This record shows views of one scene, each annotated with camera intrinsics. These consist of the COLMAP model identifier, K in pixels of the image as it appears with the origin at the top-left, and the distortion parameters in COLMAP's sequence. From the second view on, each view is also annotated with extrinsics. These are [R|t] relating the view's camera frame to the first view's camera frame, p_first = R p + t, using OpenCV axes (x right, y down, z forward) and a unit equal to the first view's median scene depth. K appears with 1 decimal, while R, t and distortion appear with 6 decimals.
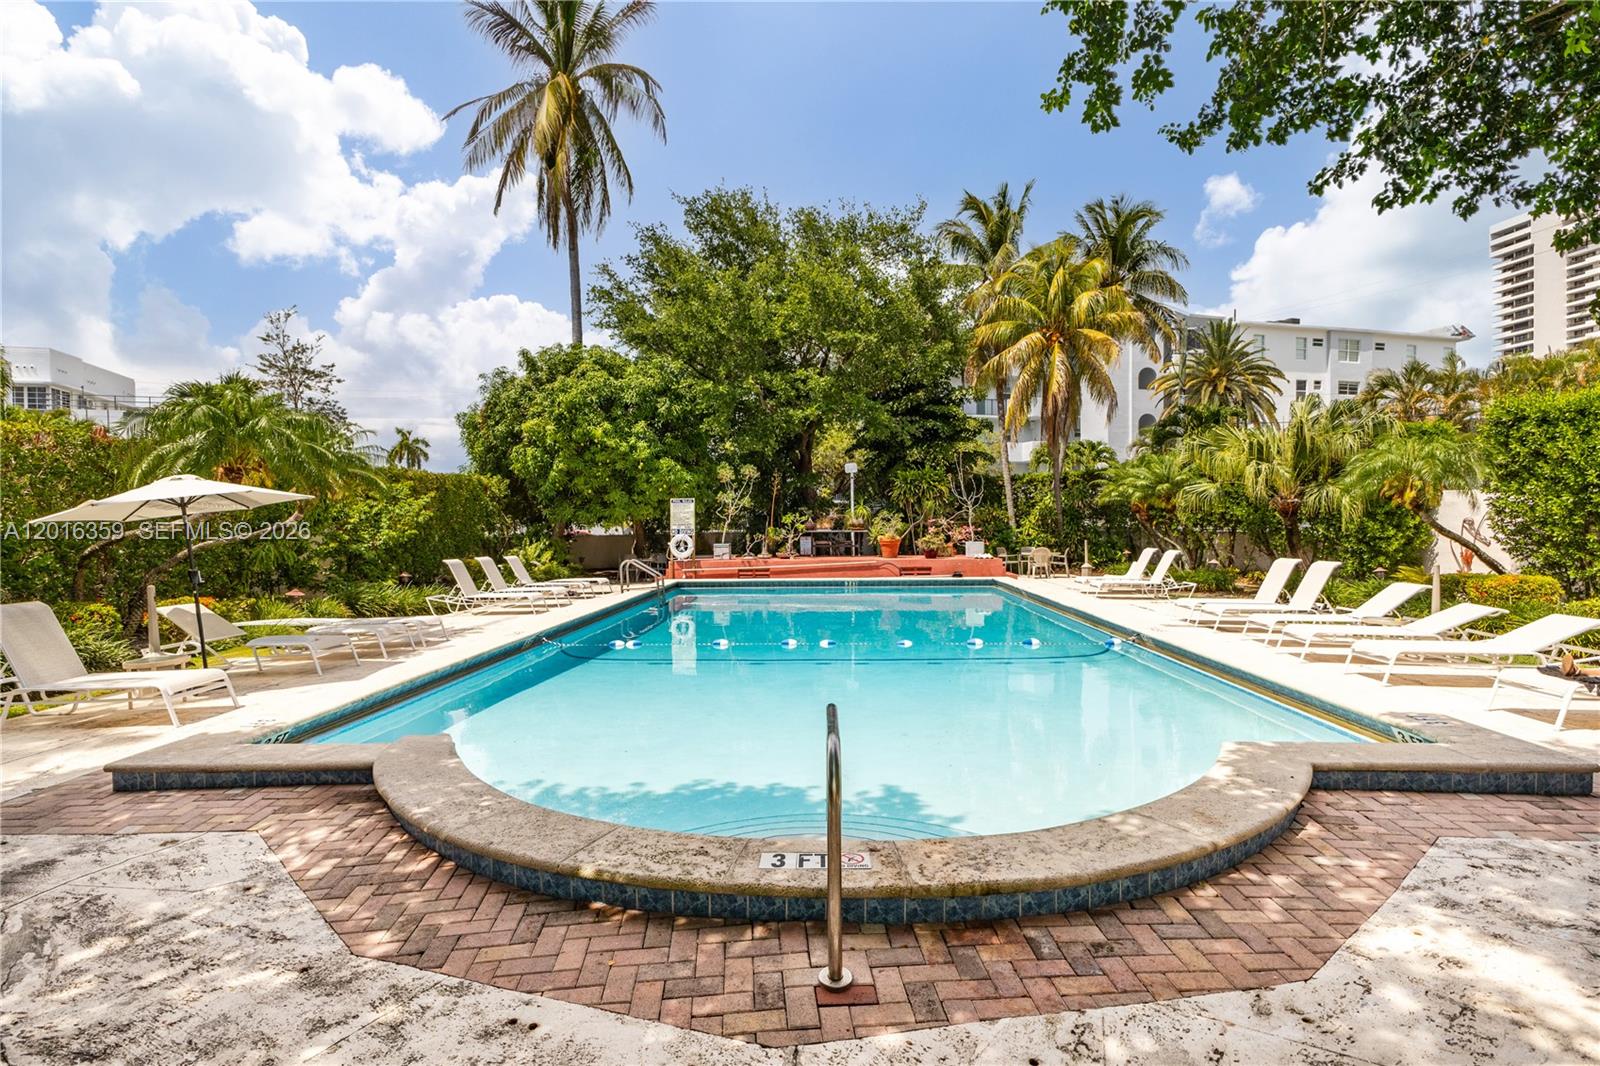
lens RADIAL K [[814.0, 0, 800.0], [0, 814.0, 533.0], [0, 0, 1]] dist [0.005291, 0.000966]
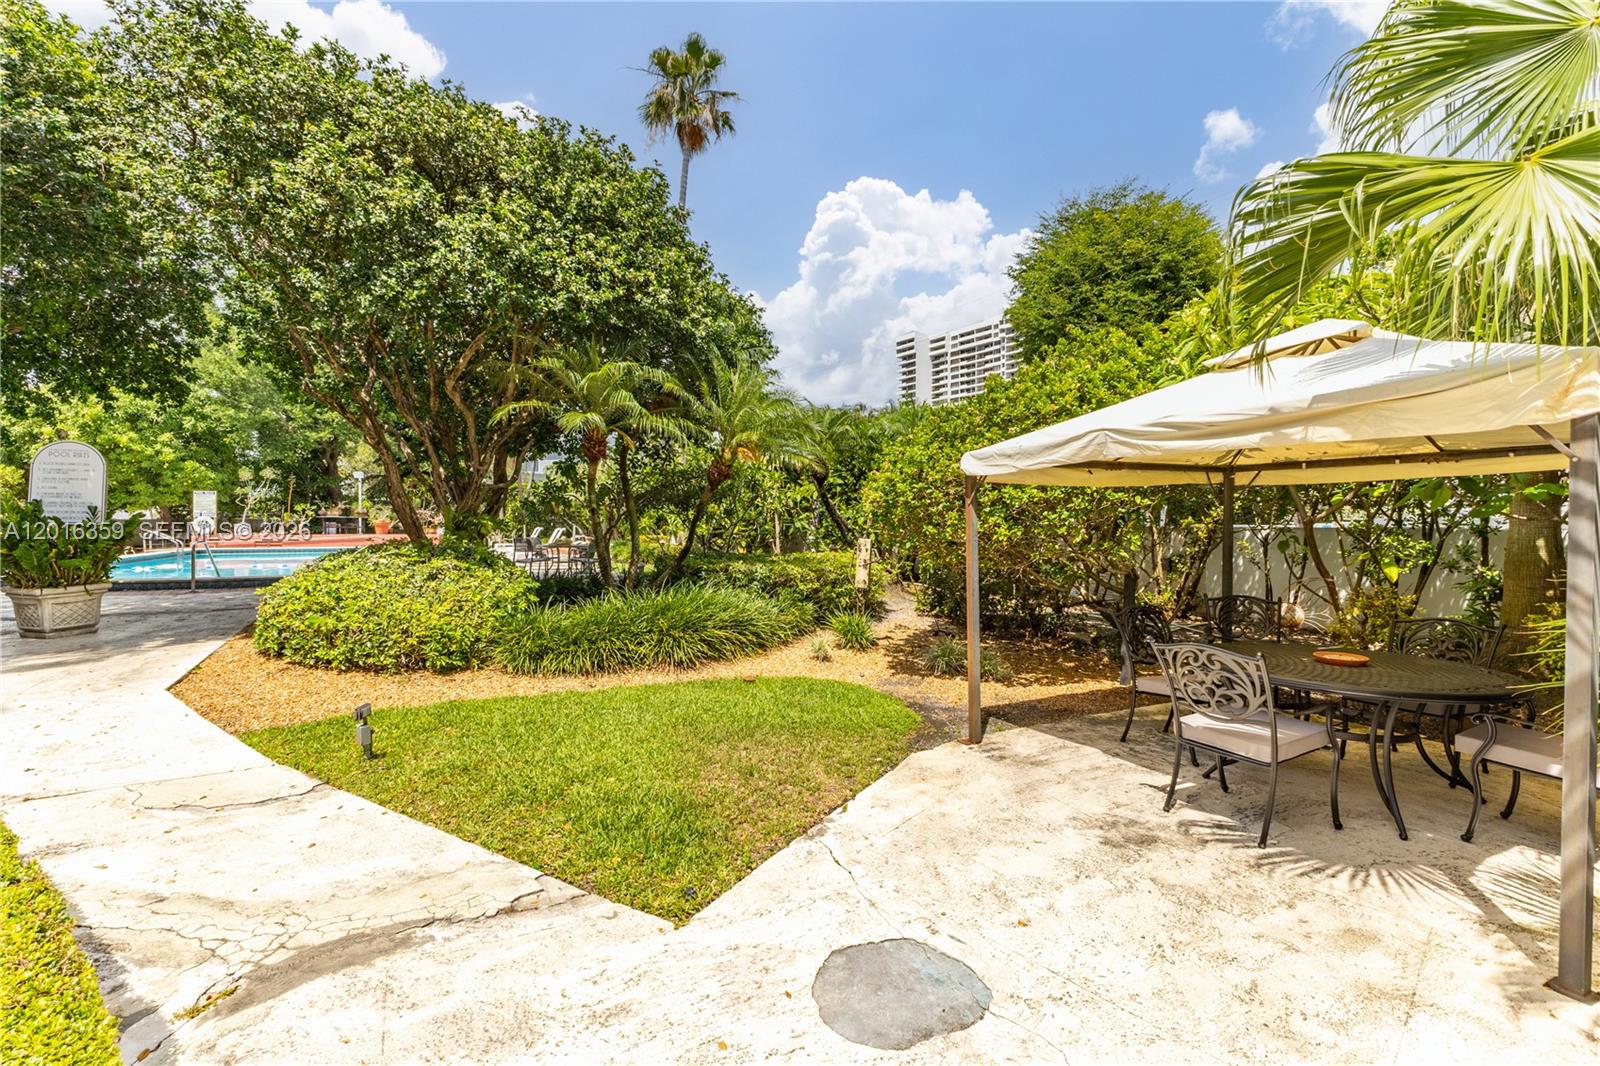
lens RADIAL K [[690.9, 0, 791.9], [0, 690.9, 527.6], [0, 0, 1]] dist [0.010142, 0.000339]
pose [[0.863527, 0.008951, 0.504224, 0.120395], [-0.004808, 0.999943, -0.009518, 0.026605], [-0.504280, 0.005795, 0.863521, -0.528141]]
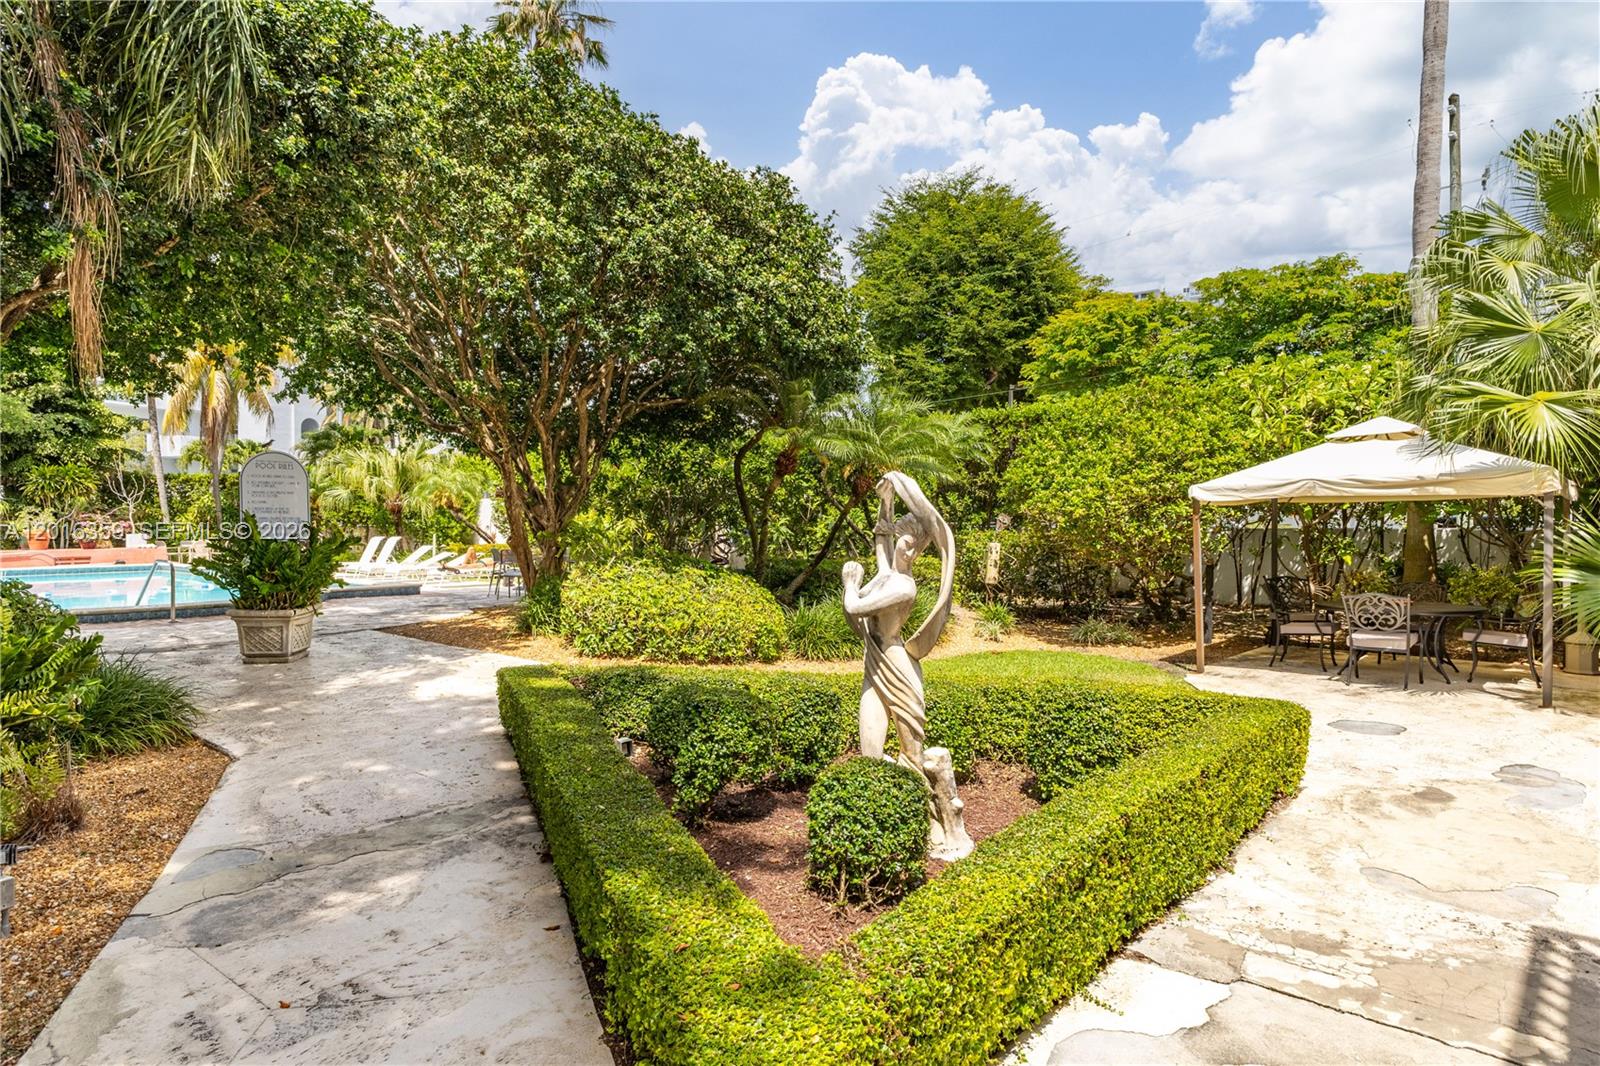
lens RADIAL K [[897.2, 0, 800.0], [0, 897.2, 533.0], [0, 0, 1]] dist [0.000217, -0.000618]
pose [[0.628211, -0.004923, 0.778028, -0.173607], [0.011250, 0.999933, -0.002756, 0.022837], [-0.777962, 0.010484, 0.628224, -0.492799]]
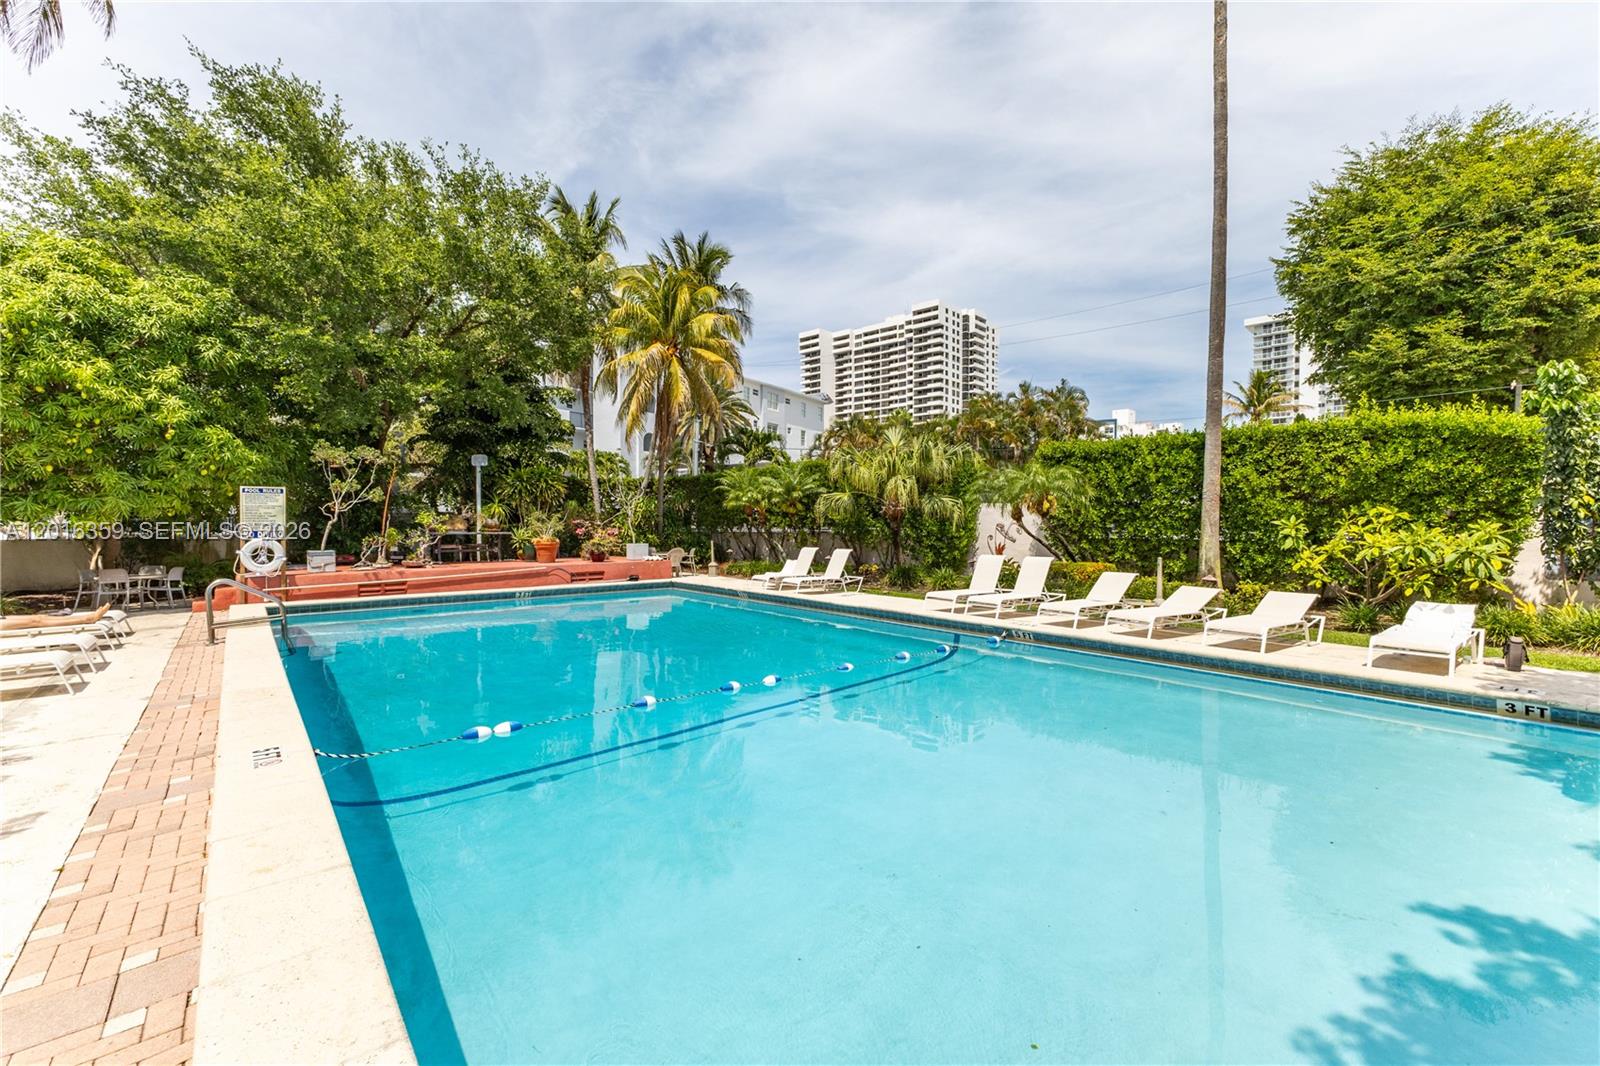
lens RADIAL K [[695.9, 0, 806.8], [0, 695.9, 525.9], [0, 0, 1]] dist [0.009684, 0.000043]
pose [[0.746170, 0.004569, 0.665740, -0.187912], [0.002884, 0.999945, -0.010095, -0.001501], [-0.665749, 0.009452, 0.746116, 0.236676]]
